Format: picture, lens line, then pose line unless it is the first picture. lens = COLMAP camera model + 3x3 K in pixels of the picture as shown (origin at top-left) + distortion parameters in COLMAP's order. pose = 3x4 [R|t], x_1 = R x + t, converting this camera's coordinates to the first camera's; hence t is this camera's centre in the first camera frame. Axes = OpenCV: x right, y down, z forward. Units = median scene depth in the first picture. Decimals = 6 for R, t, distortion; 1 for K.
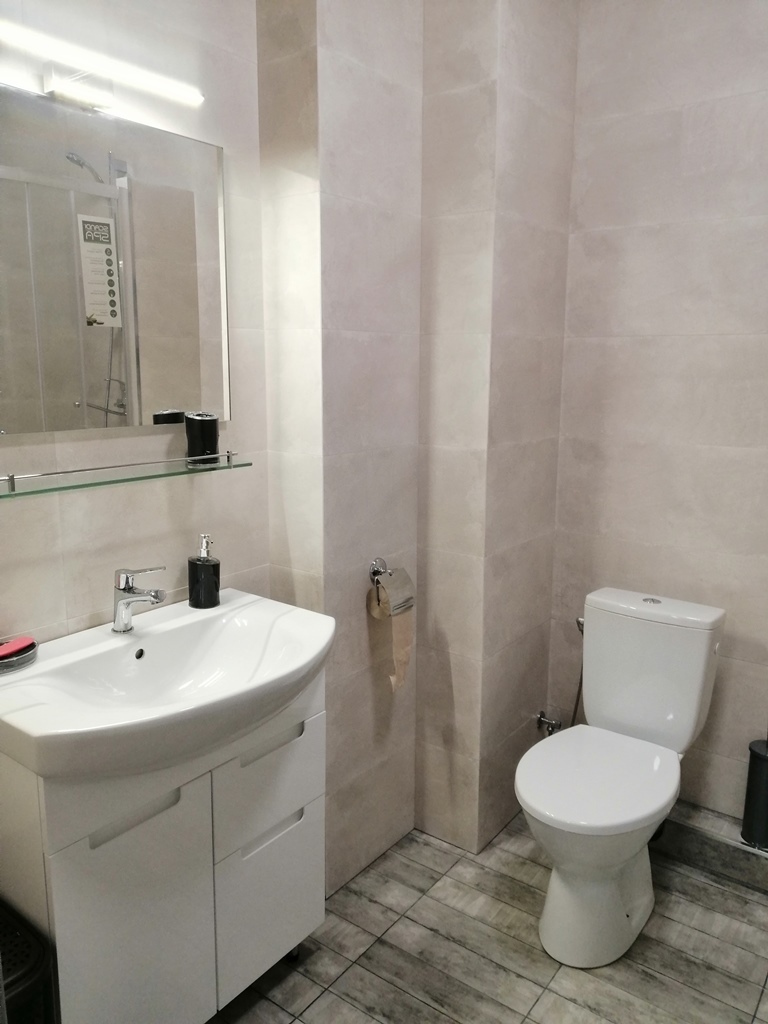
lens RADIAL K [[775.0, 0, 382.8], [0, 775.0, 512.3], [0, 0, 1]] dist [0.020310, -0.017601]
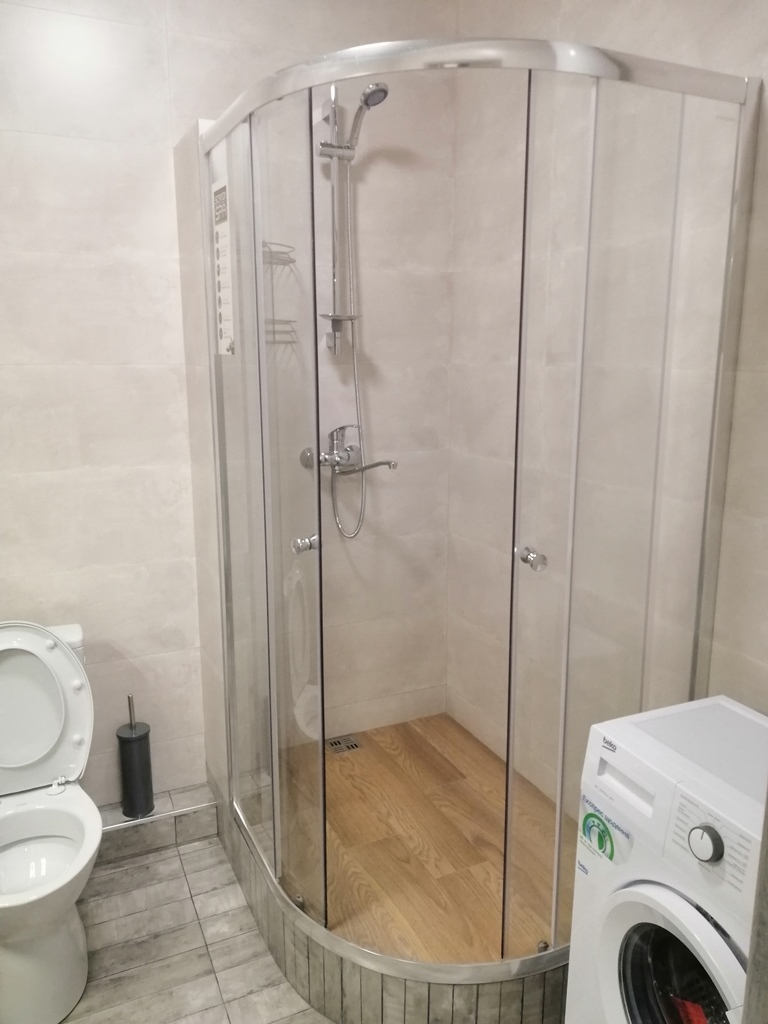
lens RADIAL K [[775.0, 0, 383.1], [0, 775.0, 511.6], [0, 0, 1]] dist [0.020310, -0.017601]
pose [[0.475377, -0.178770, 0.861428, -0.272727], [0.163067, 0.980076, 0.113404, -0.084597], [-0.864538, 0.086561, 0.495057, 0.108666]]
